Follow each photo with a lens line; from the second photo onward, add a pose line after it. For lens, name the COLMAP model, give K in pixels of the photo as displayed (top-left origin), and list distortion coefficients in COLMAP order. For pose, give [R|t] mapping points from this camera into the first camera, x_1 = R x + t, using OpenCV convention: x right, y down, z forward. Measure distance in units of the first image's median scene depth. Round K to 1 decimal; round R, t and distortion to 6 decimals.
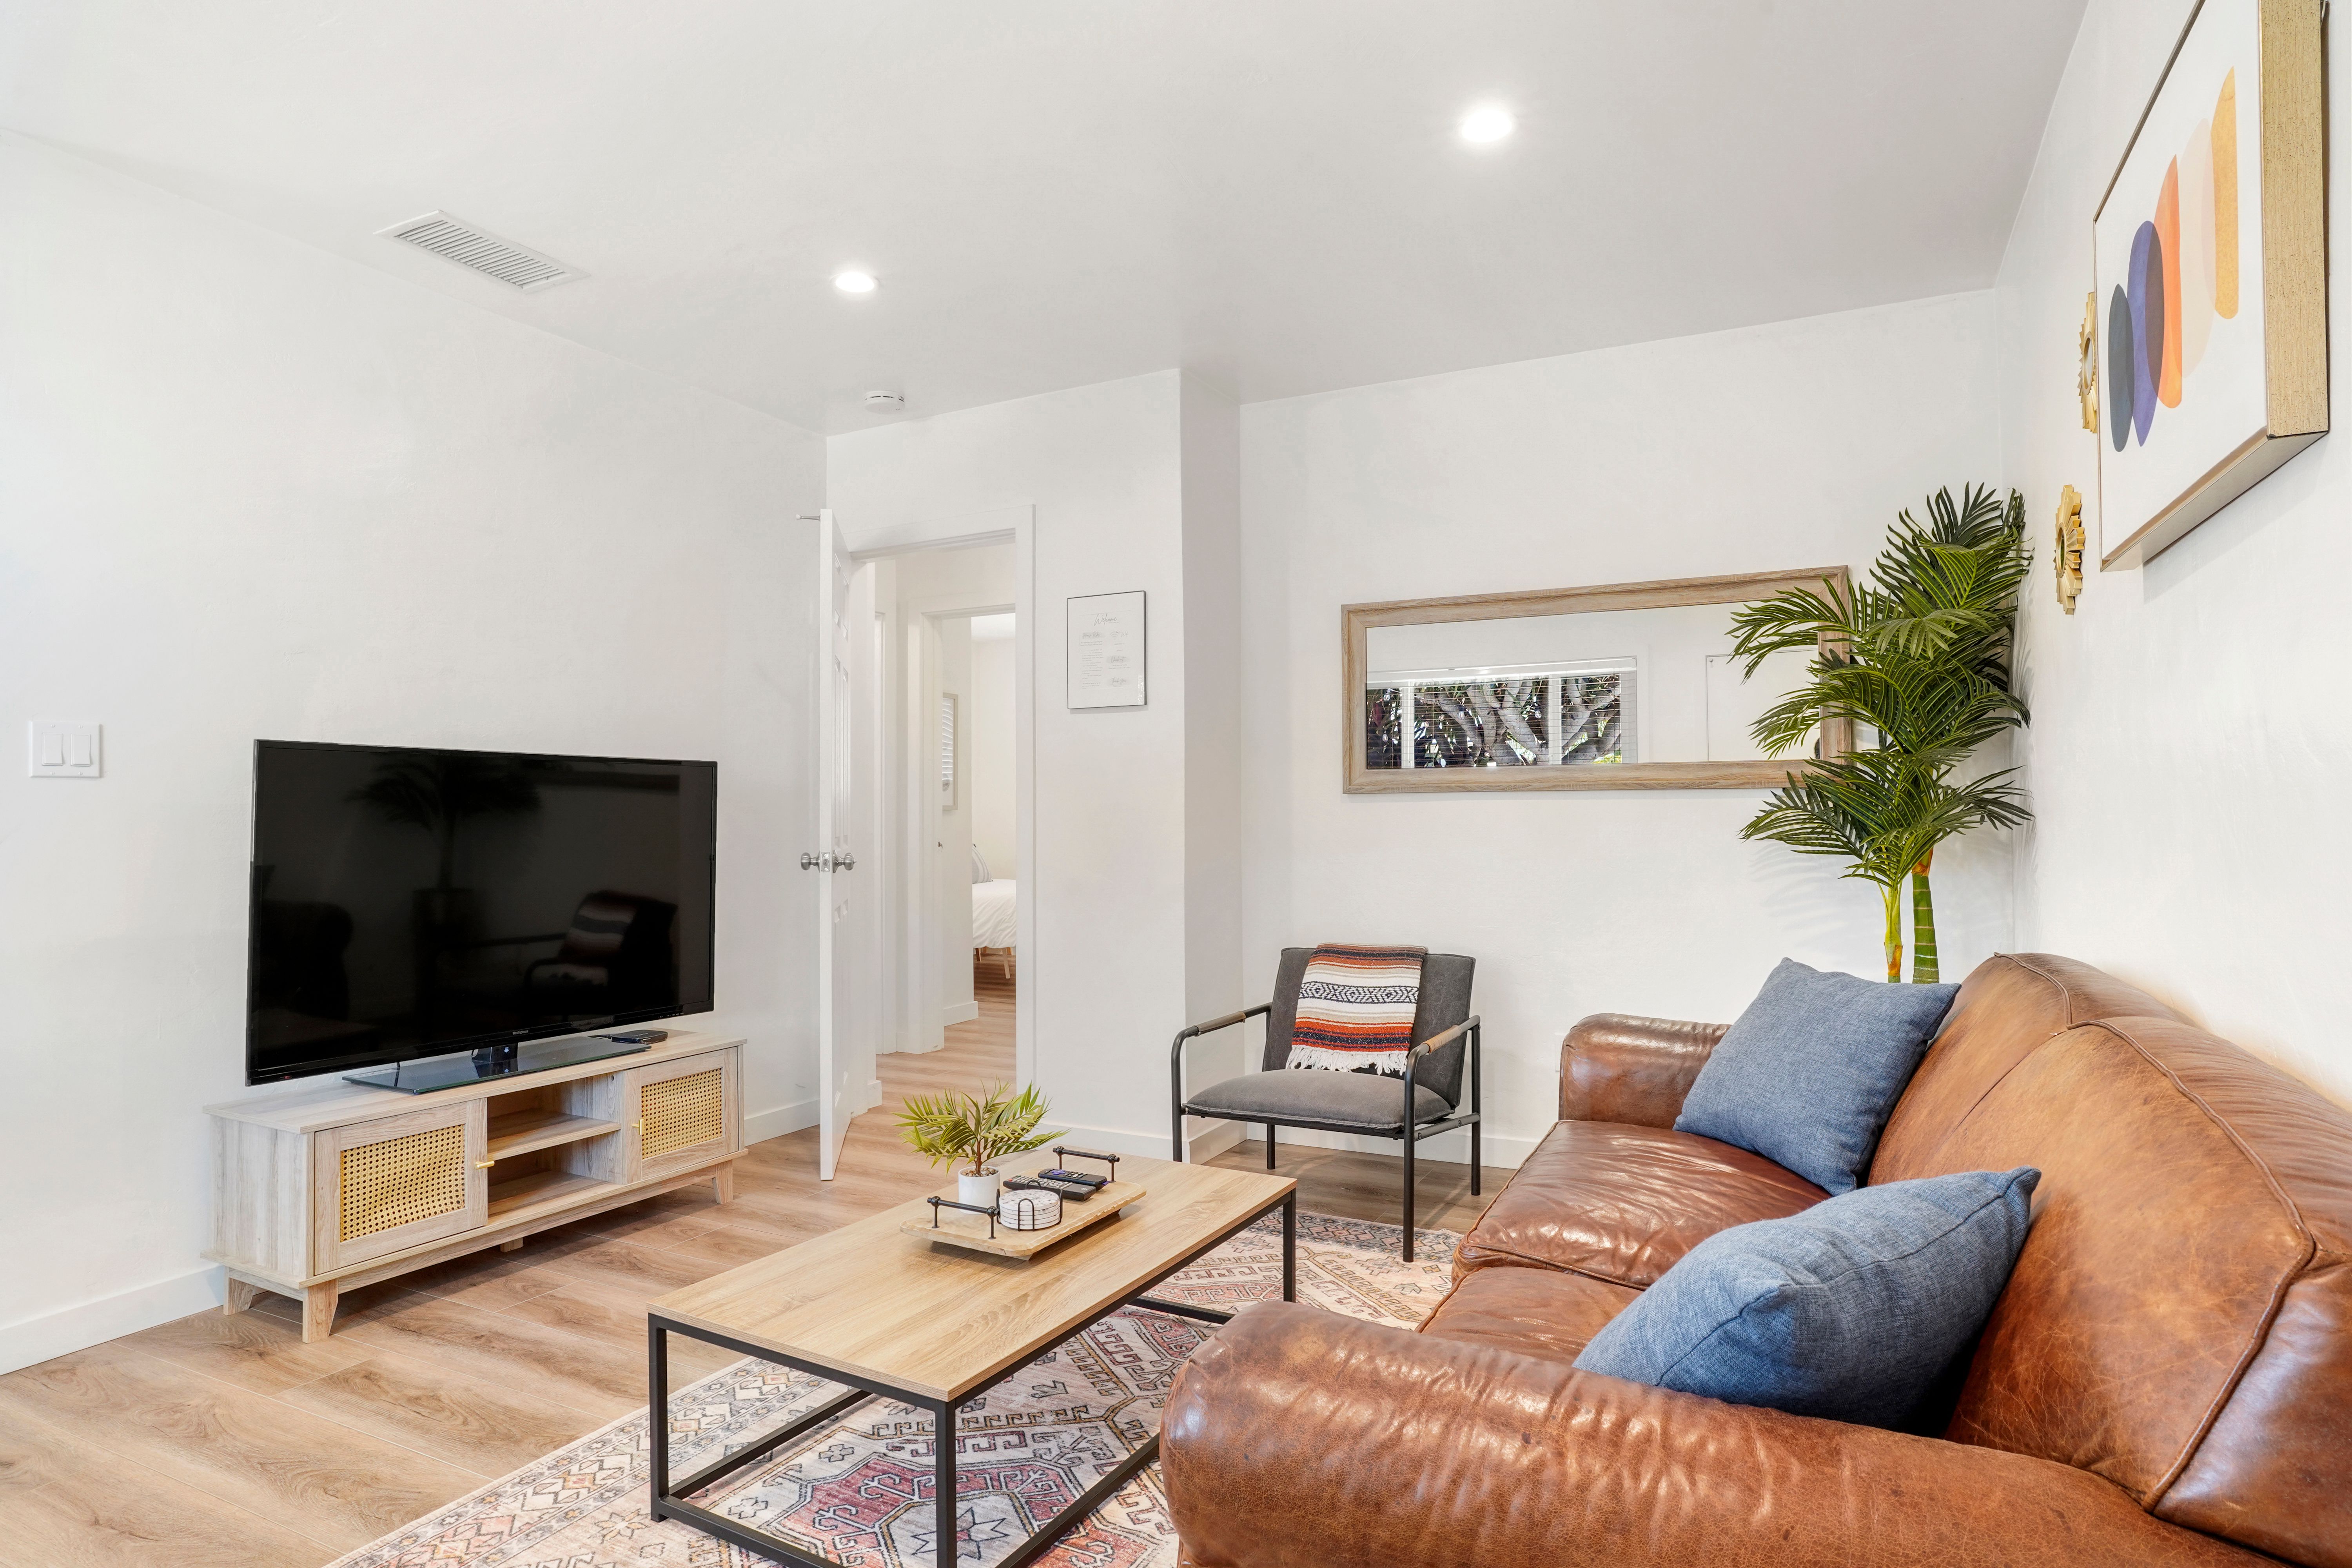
lens RADIAL K [[1357.4, 0, 1176.4], [0, 1357.4, 779.1], [0, 0, 1]] dist [-0.038888, 0.028001]
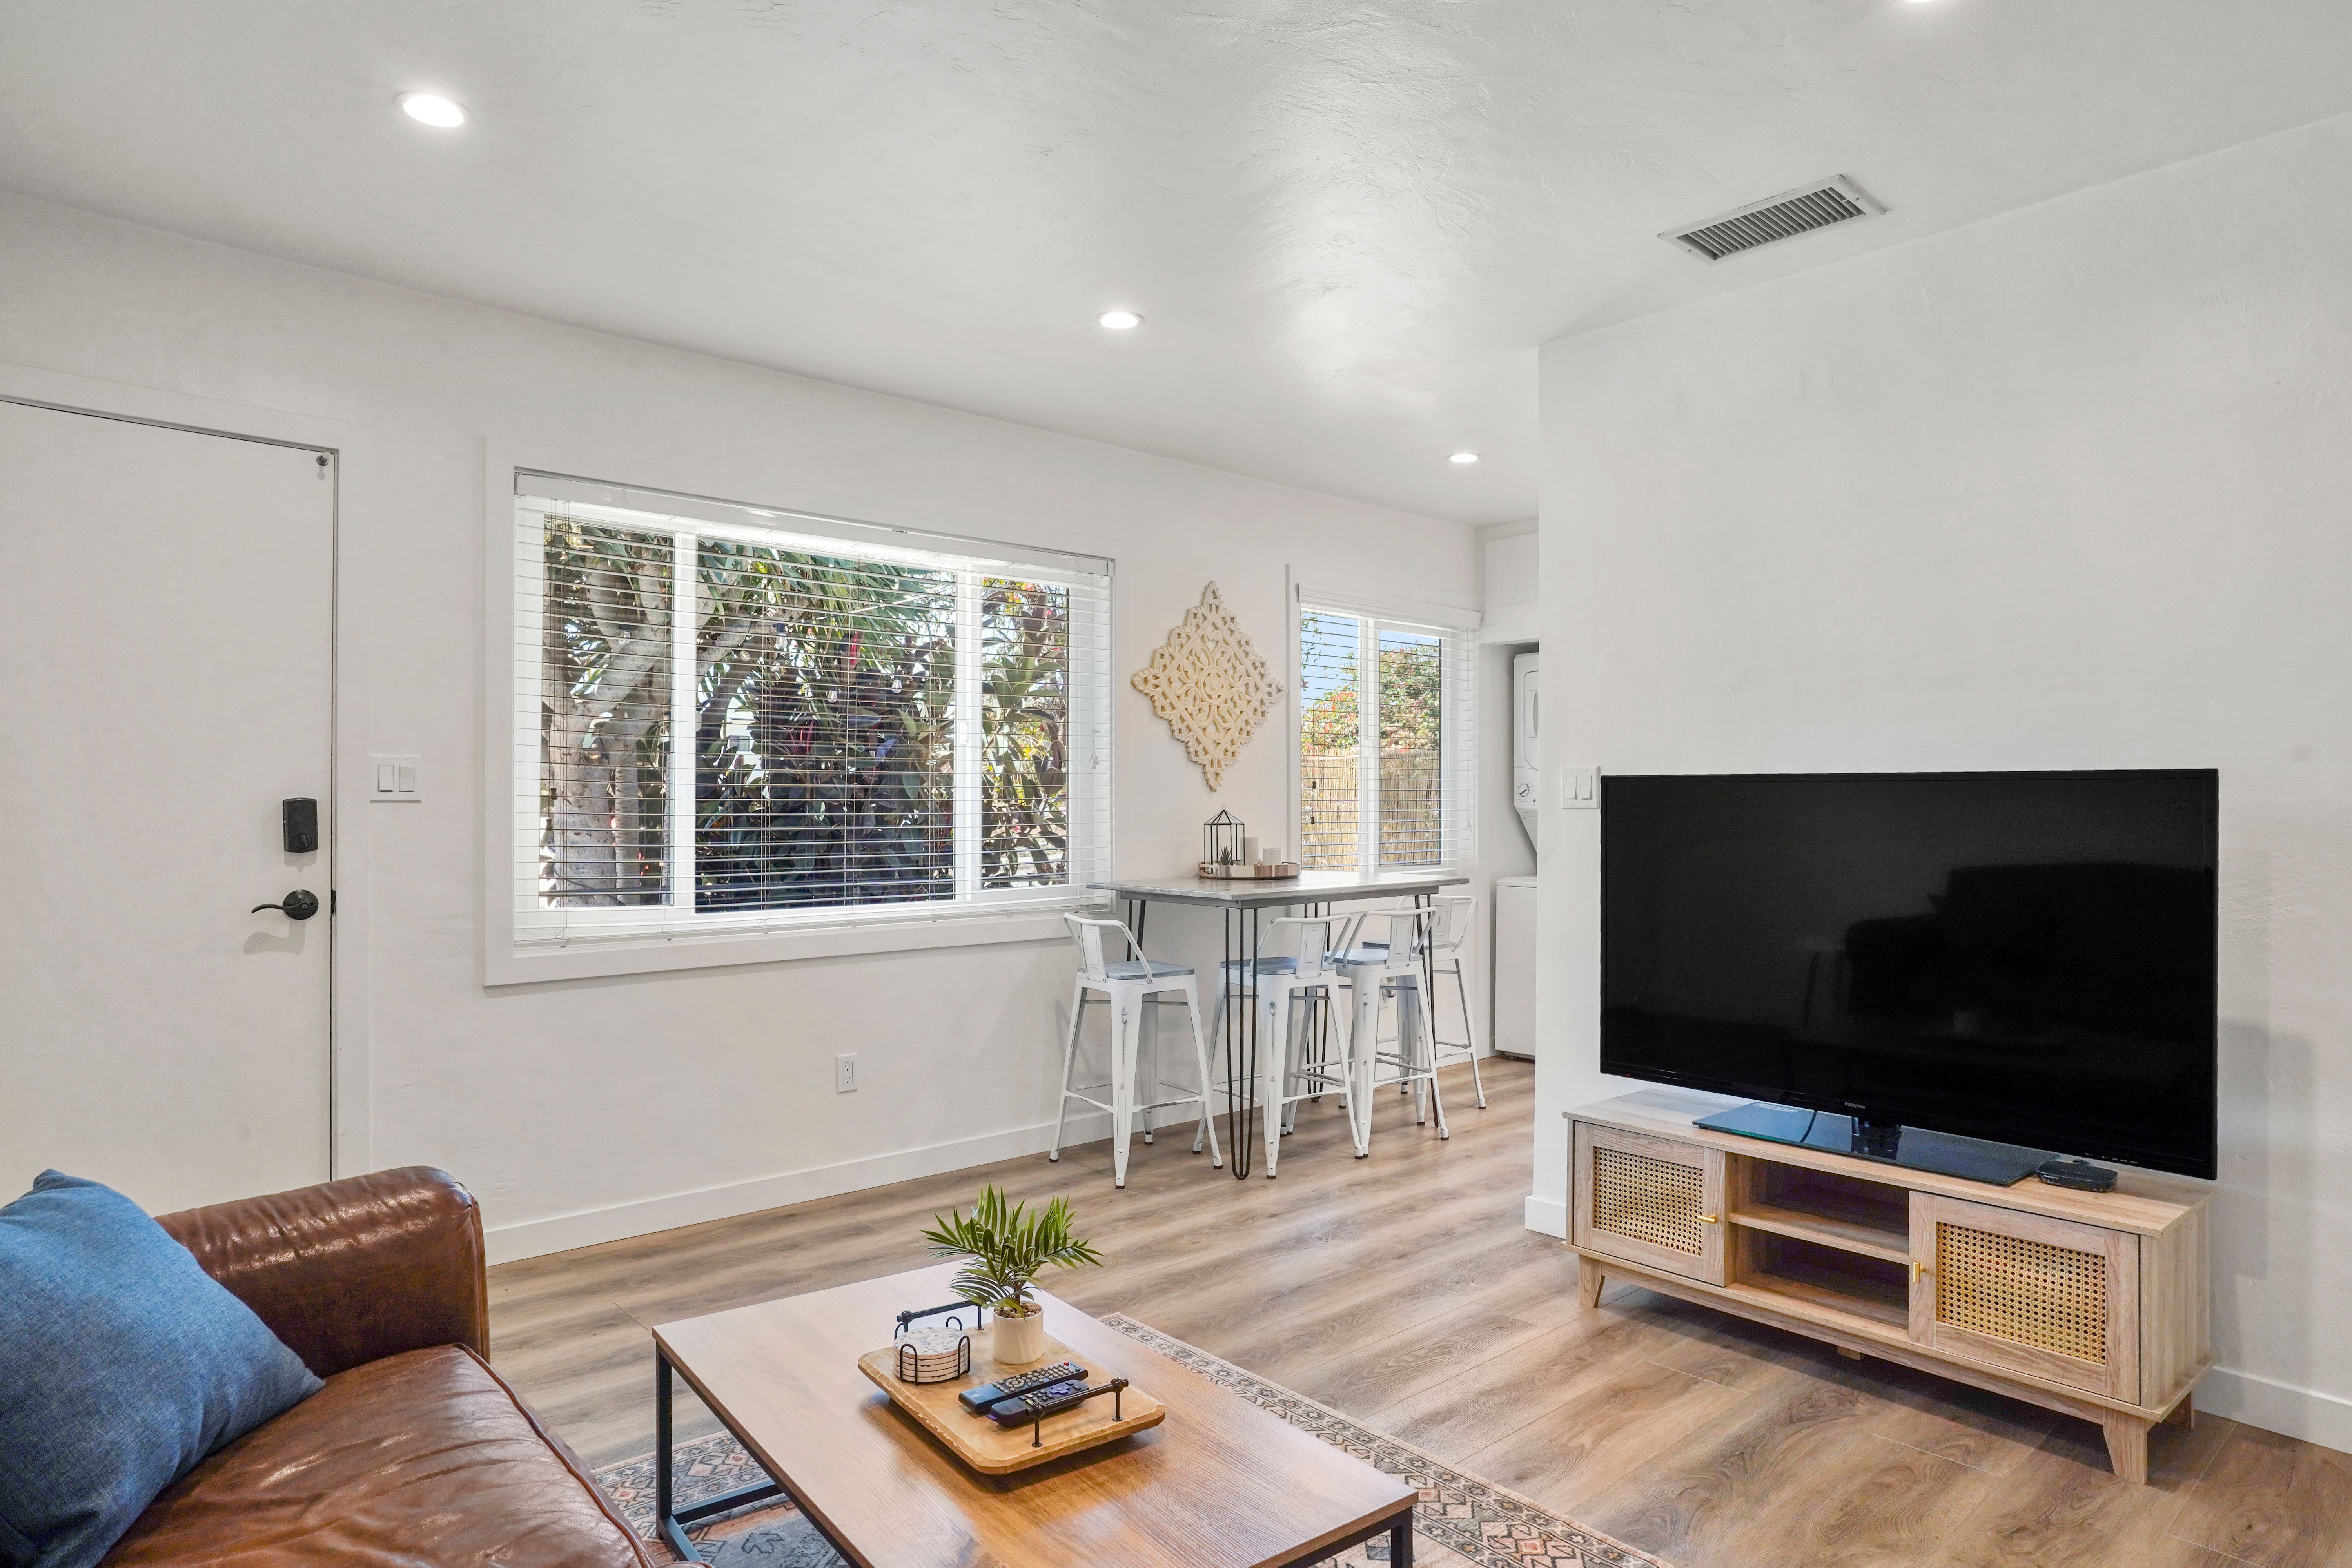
lens RADIAL K [[1357.4, 0, 1187.3], [0, 1357.4, 830.0], [0, 0, 1]] dist [-0.038888, 0.028001]
pose [[-0.364355, 0.014735, -0.931144, 0.479963], [0.015983, 0.999826, 0.009568, 0.000612], [0.931123, -0.011396, -0.364527, 0.990438]]
